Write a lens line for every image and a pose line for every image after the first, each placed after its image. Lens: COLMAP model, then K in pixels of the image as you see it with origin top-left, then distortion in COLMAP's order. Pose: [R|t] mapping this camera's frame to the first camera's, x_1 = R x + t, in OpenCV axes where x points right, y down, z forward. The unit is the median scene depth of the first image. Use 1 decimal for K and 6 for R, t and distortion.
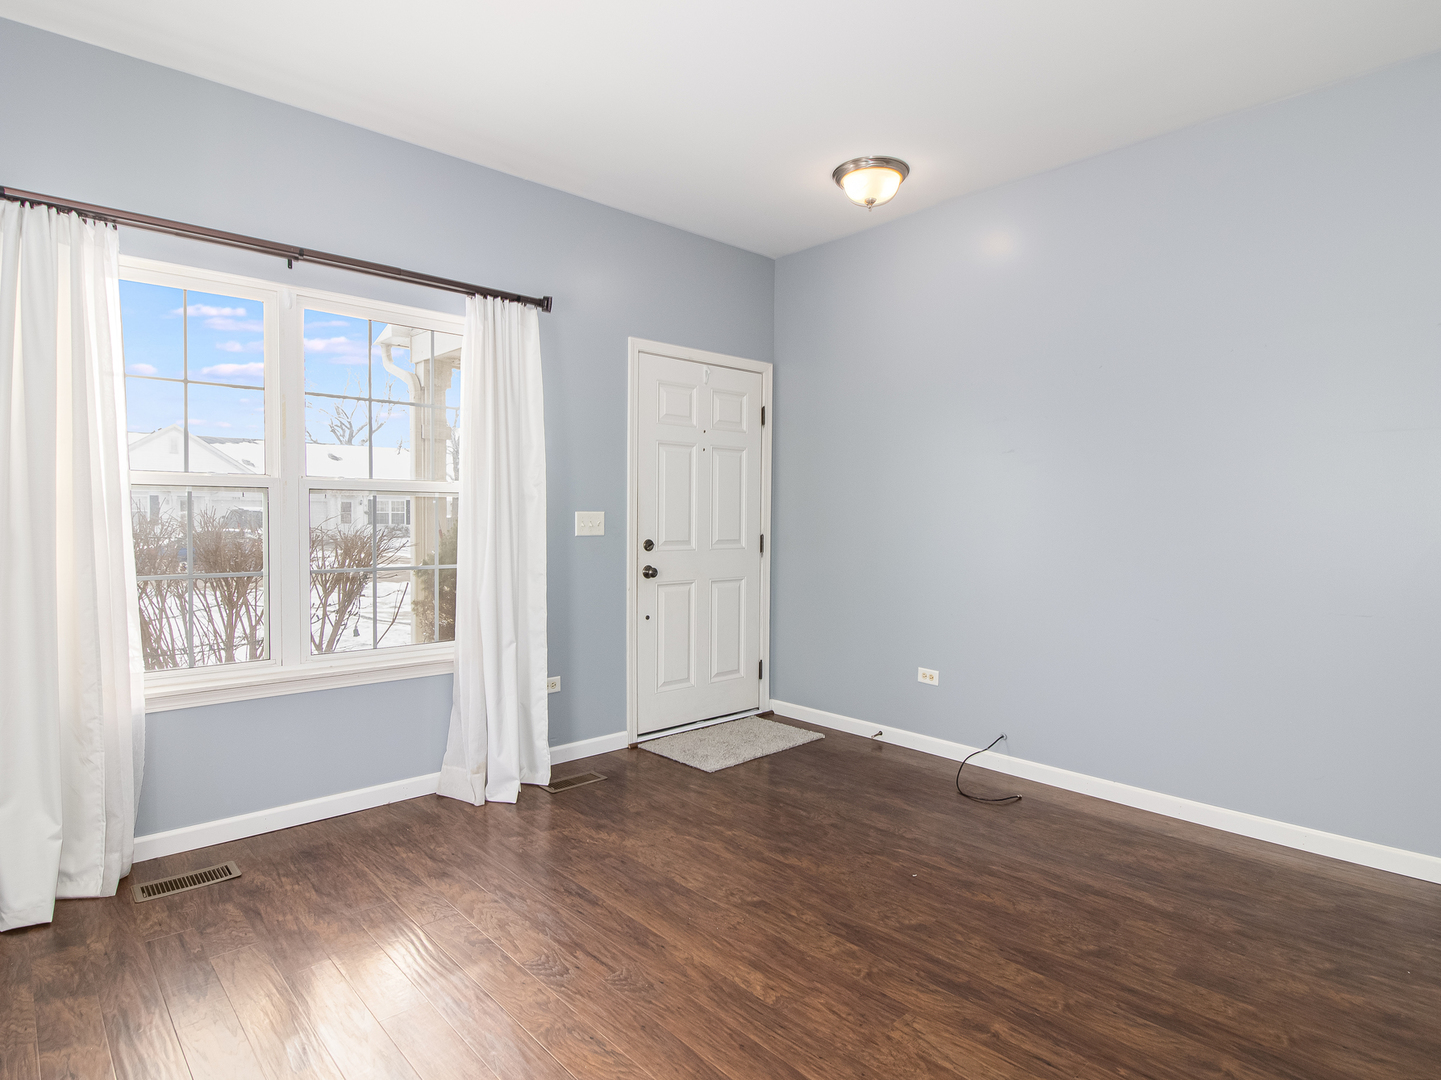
lens RADIAL K [[772.1, 0, 728.8], [0, 772.1, 546.9], [0, 0, 1]] dist [-0.010553, -0.004561]
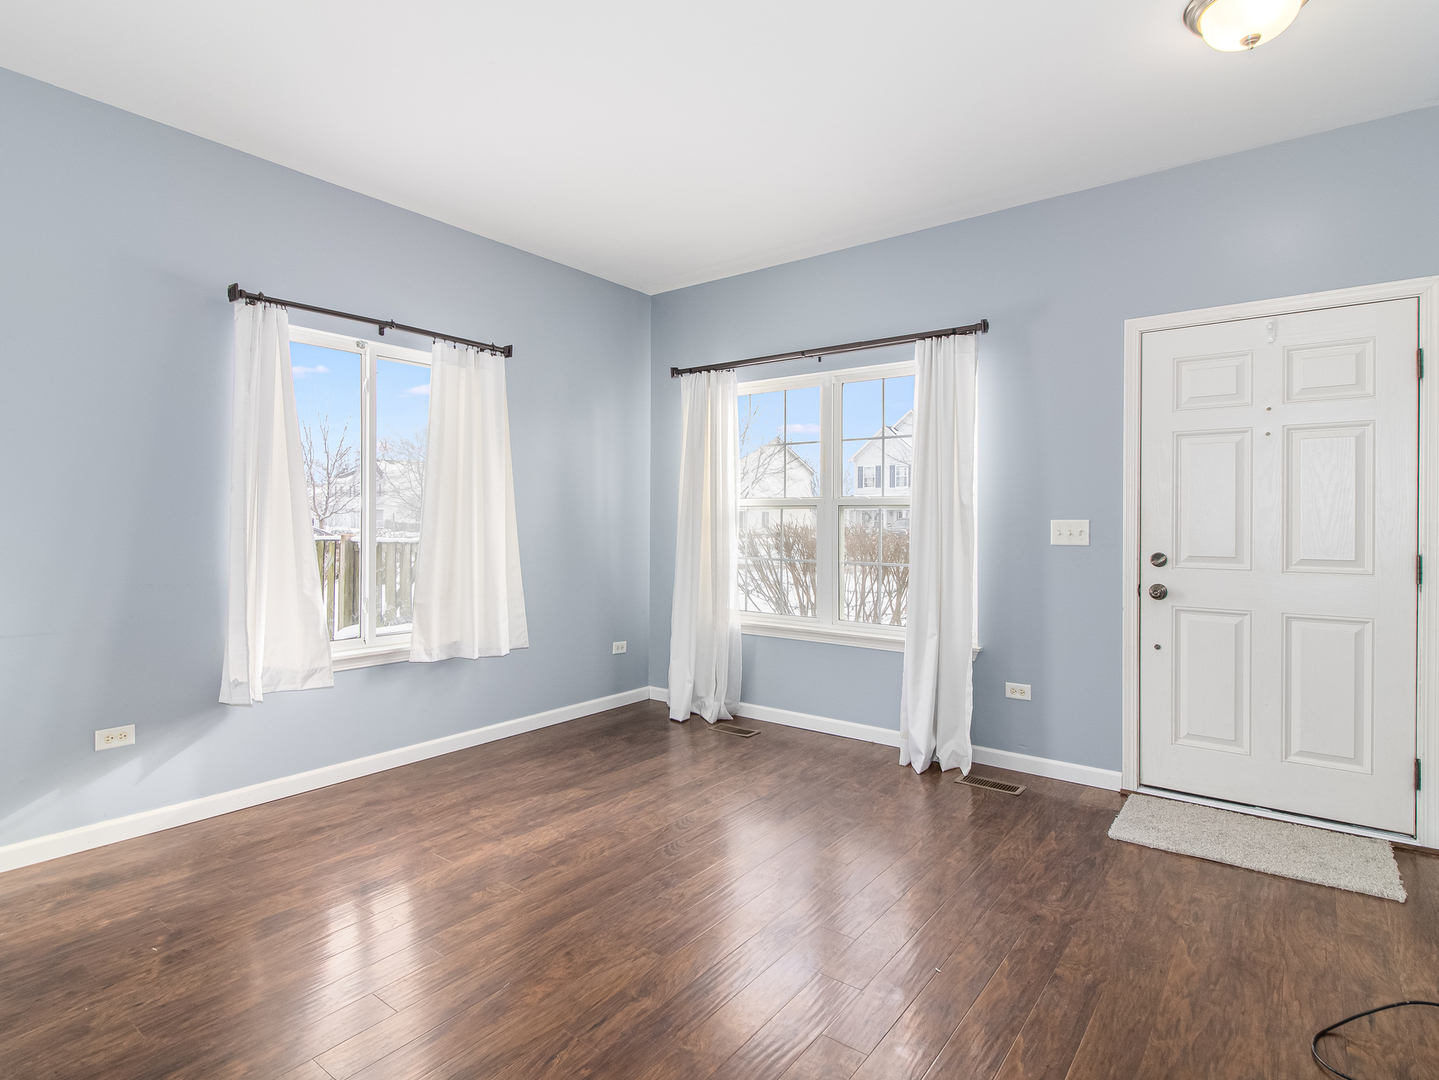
lens RADIAL K [[771.0, 0, 728.7], [0, 771.0, 527.6], [0, 0, 1]] dist [-0.010553, -0.004561]
pose [[0.169485, 0.003861, -0.985525, 0.737014], [-0.041819, 0.999120, -0.003278, -0.017103], [0.984645, 0.041769, 0.169498, 0.470227]]
